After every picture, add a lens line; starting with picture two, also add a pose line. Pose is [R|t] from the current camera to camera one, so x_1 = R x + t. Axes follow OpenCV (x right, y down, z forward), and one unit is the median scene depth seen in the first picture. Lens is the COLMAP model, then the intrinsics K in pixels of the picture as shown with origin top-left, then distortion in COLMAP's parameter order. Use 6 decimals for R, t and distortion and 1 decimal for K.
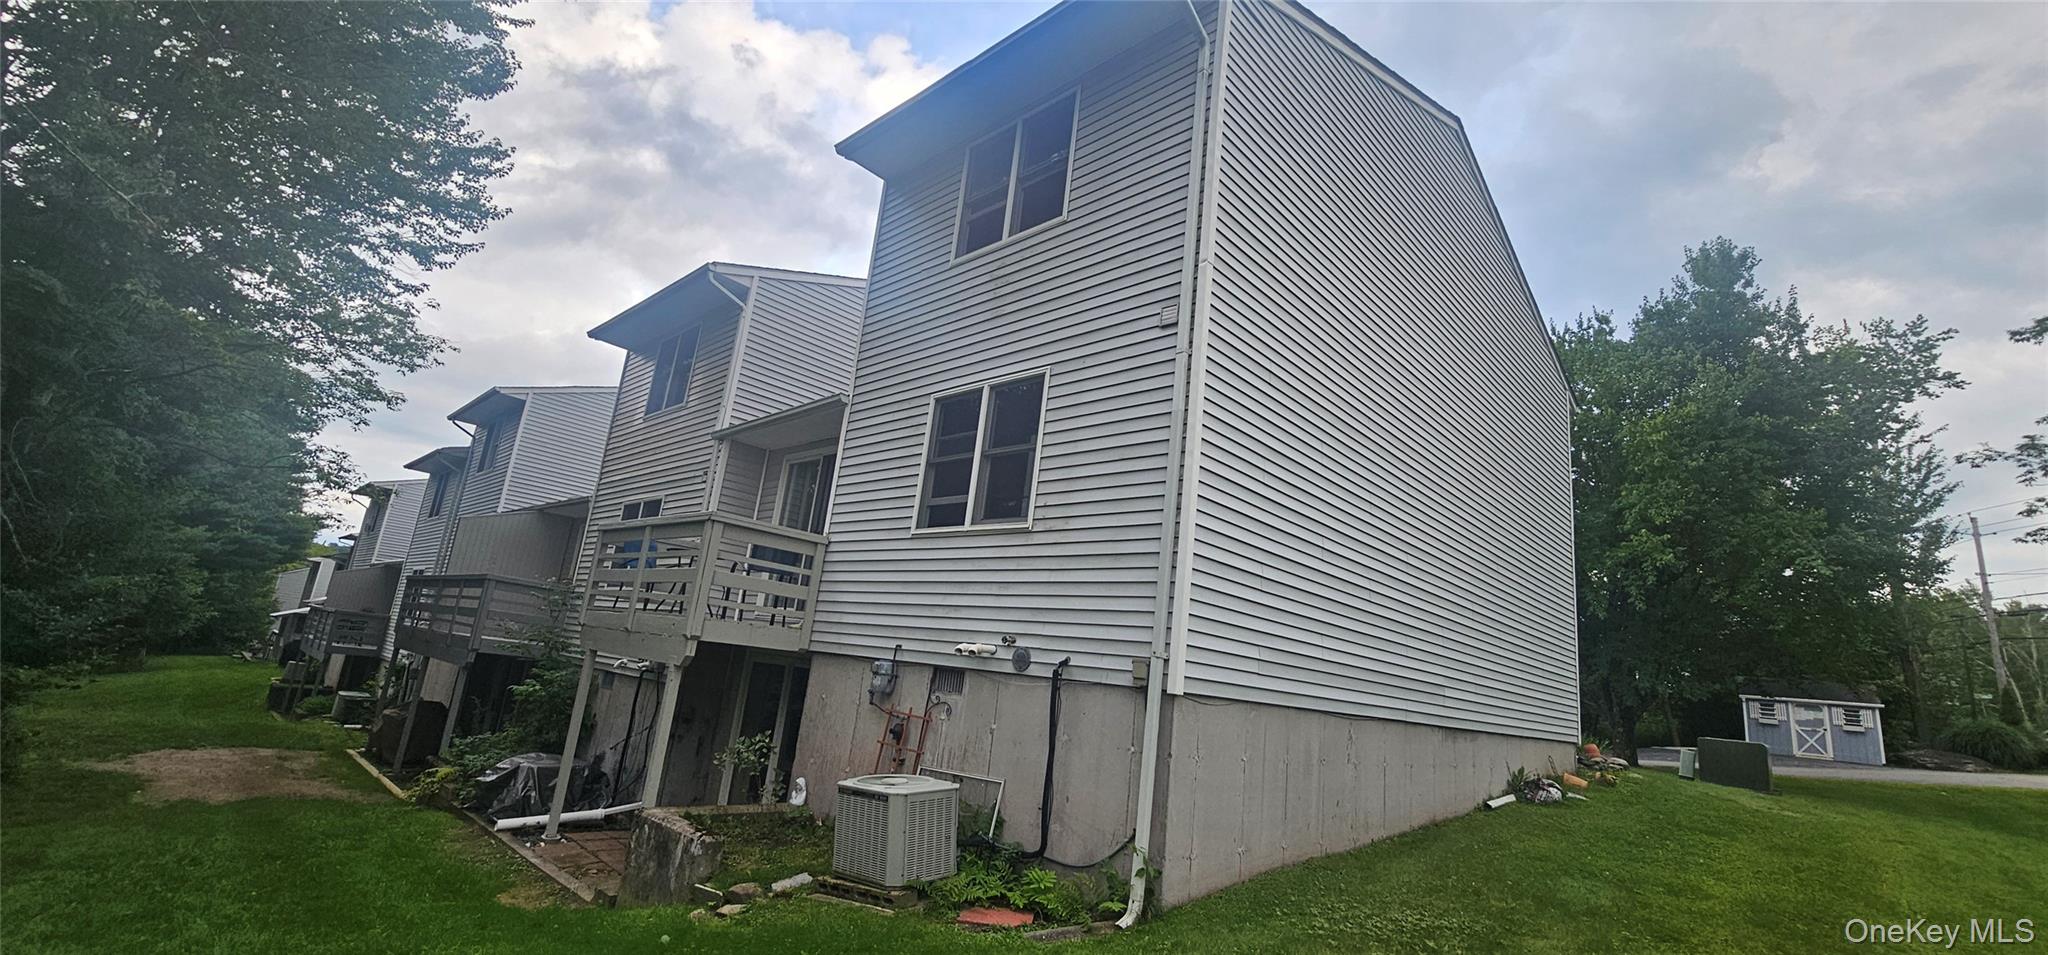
lens RADIAL K [[845.7, 0, 1024.0], [0, 845.7, 477.5], [0, 0, 1]] dist [-0.000614, -0.000254]
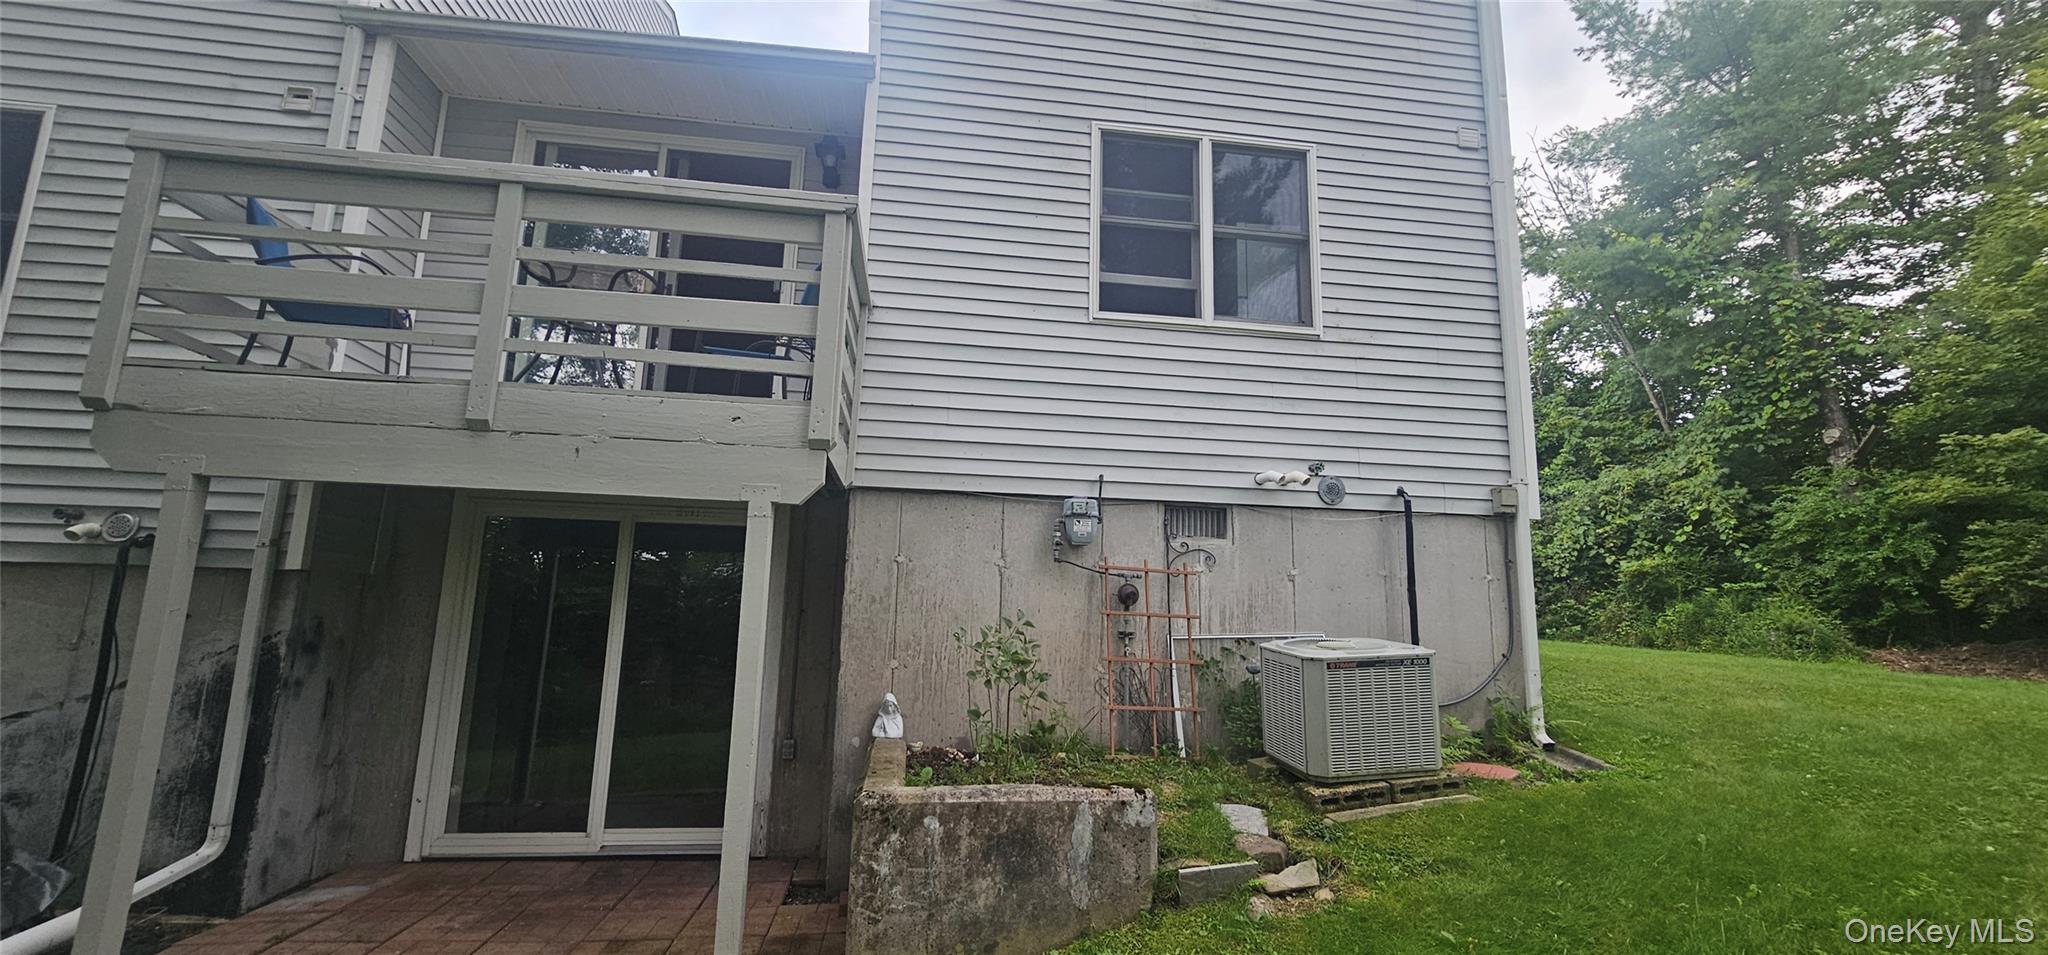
lens RADIAL K [[830.7, 0, 1024.0], [0, 830.7, 477.5], [0, 0, 1]] dist [-0.000602, -0.000034]
pose [[0.613074, 0.035460, 0.789229, -0.752926], [-0.141254, 0.987815, 0.065343, 0.171848], [-0.777295, -0.151542, 0.610612, 0.661837]]
